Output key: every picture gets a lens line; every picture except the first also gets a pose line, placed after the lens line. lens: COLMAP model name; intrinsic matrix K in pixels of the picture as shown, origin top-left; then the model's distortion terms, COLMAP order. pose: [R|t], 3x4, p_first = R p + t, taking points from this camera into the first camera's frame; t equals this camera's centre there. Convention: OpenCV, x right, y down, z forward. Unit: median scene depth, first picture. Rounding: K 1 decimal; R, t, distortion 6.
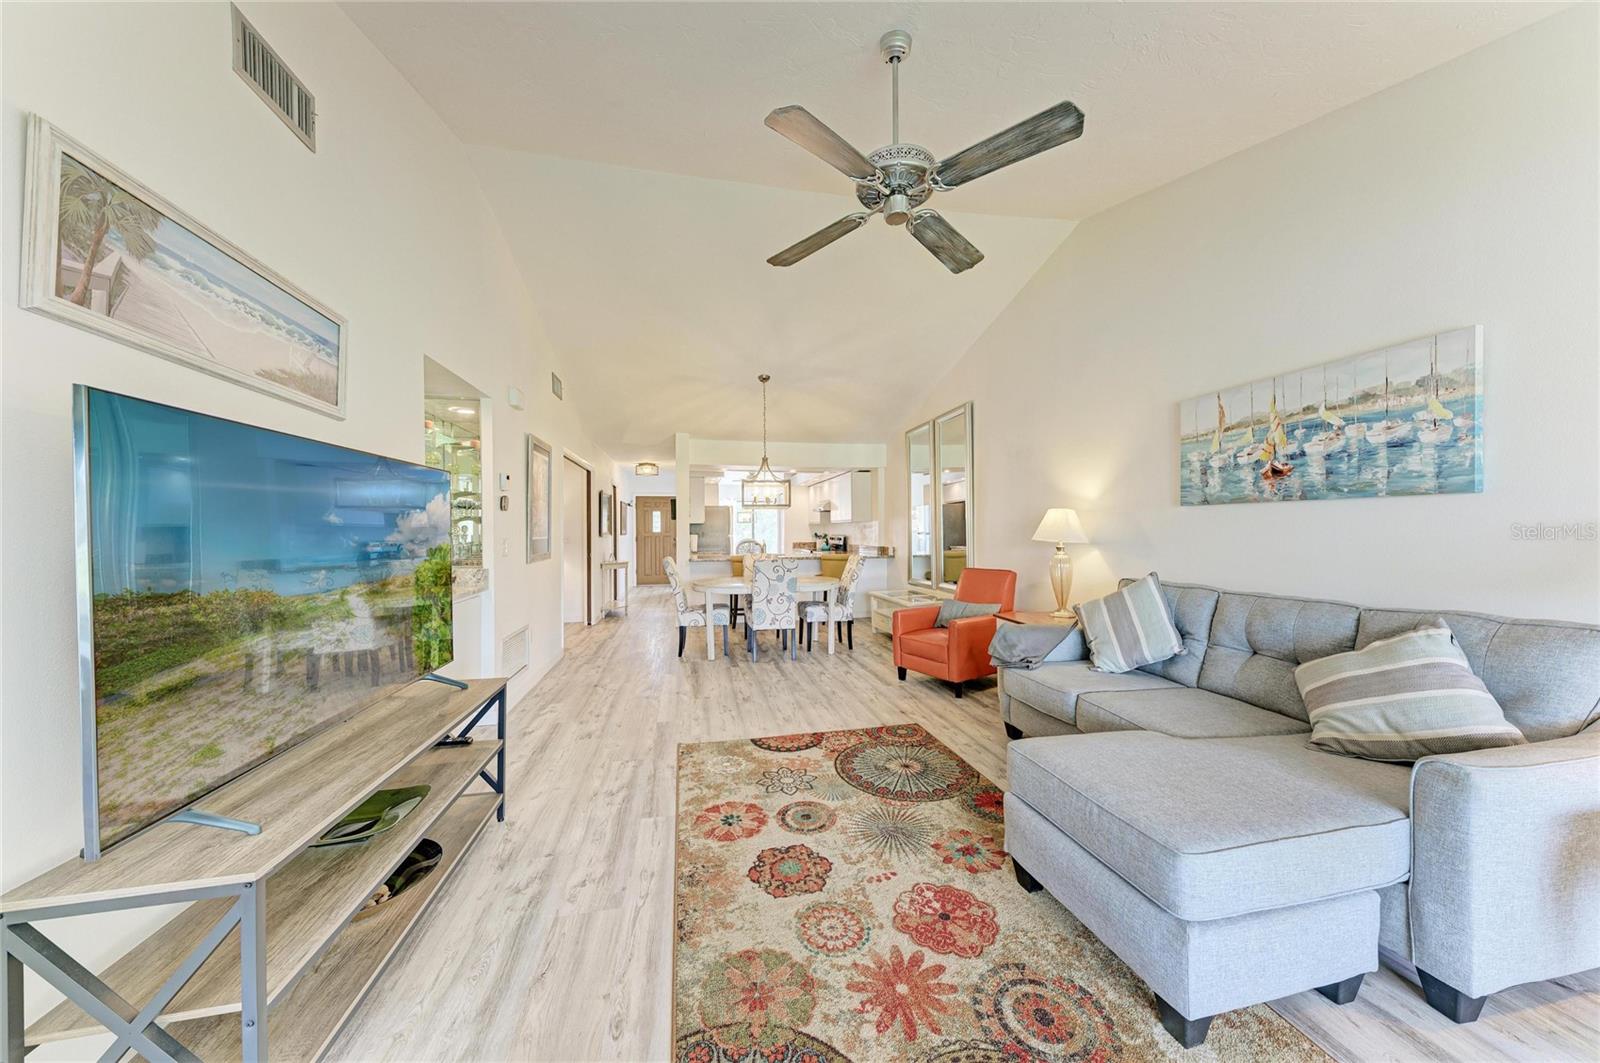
lens RADIAL K [[537.3, 0, 799.6], [0, 537.3, 529.3], [0, 0, 1]] dist [0.007906, -0.000541]
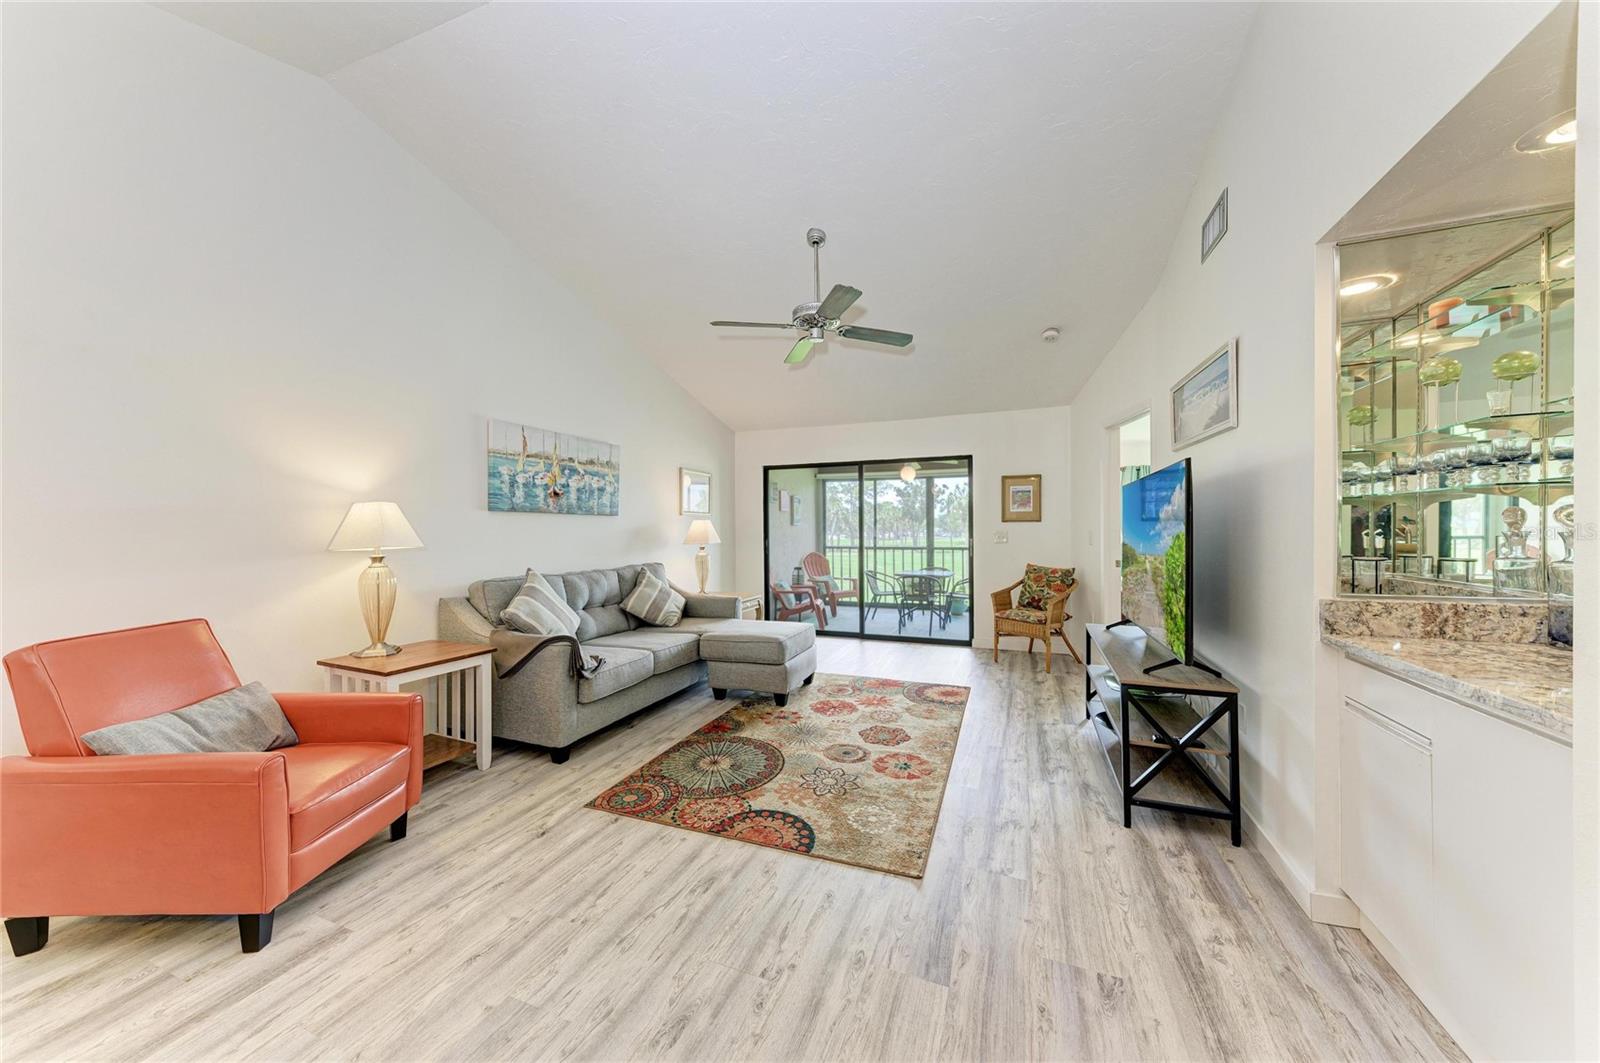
lens RADIAL K [[537.3, 0, 803.4], [0, 537.3, 532.7], [0, 0, 1]] dist [0.007906, -0.000541]
pose [[-0.834618, 0.009131, 0.550753, -0.558266], [0.010602, 0.999944, -0.000512, 0.012327], [-0.550727, 0.005412, -0.834668, 1.944366]]
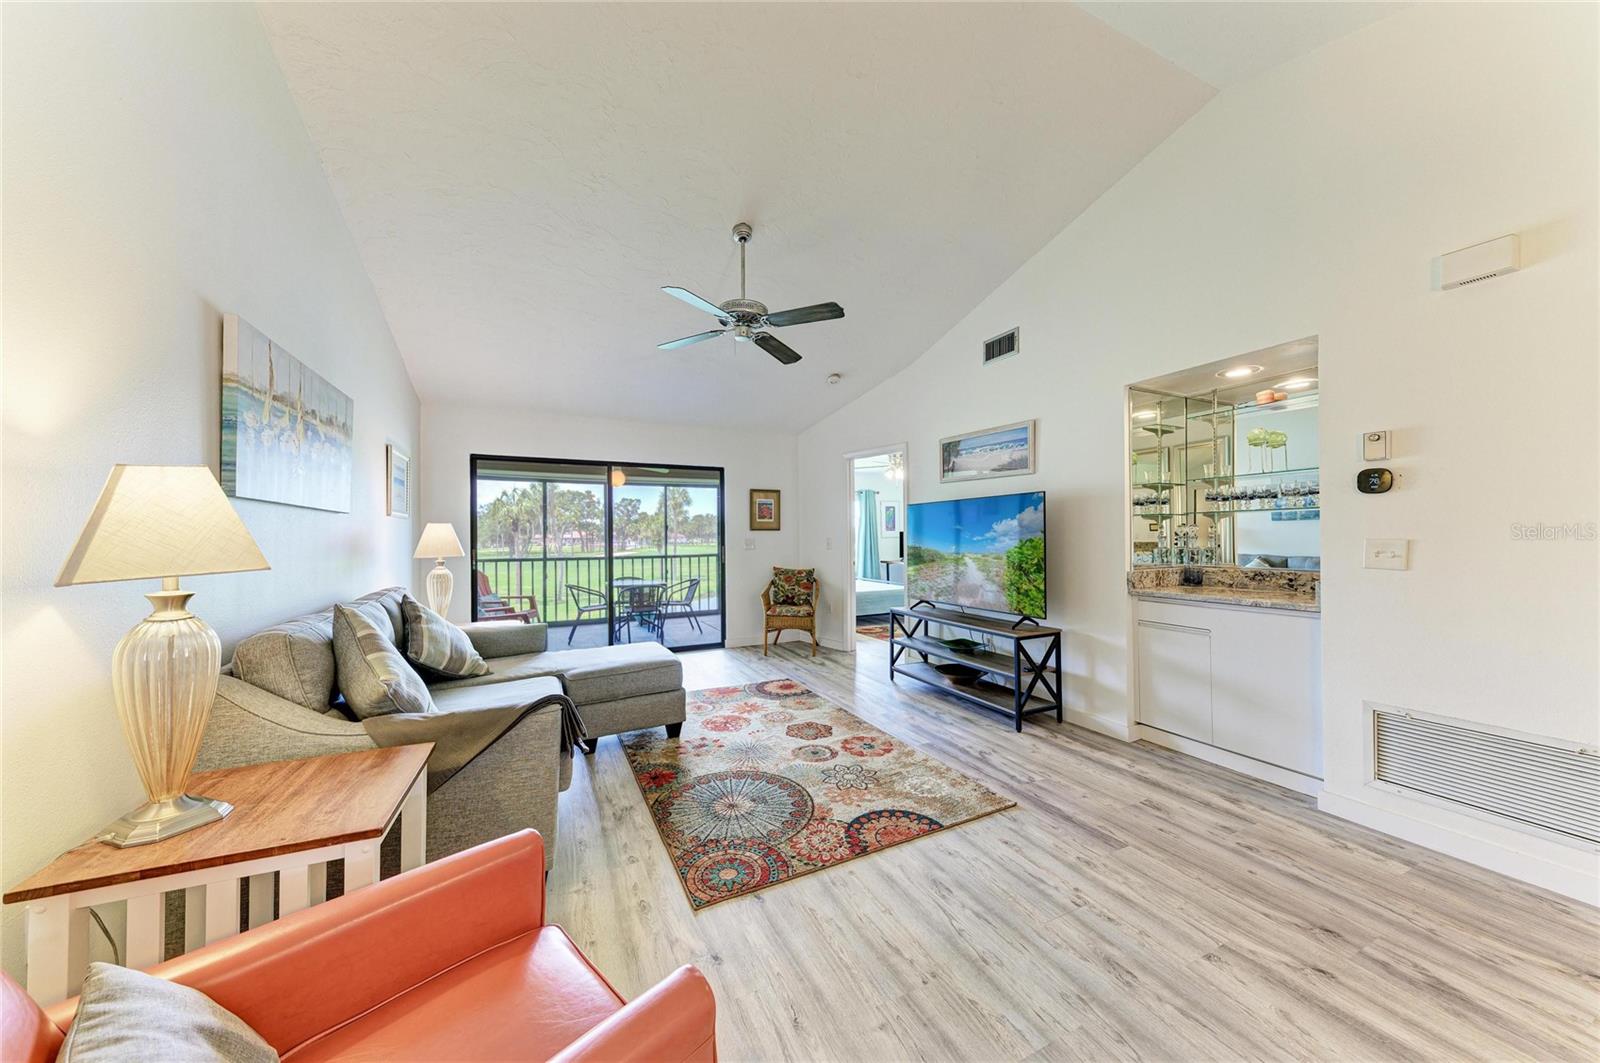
lens RADIAL K [[537.3, 0, 796.7], [0, 537.3, 533.3], [0, 0, 1]] dist [0.007906, -0.000541]
pose [[-0.971462, 0.011982, -0.236894, 0.329318], [0.014050, 0.999876, -0.007043, 0.008805], [0.236780, -0.010170, -0.971510, 2.082499]]
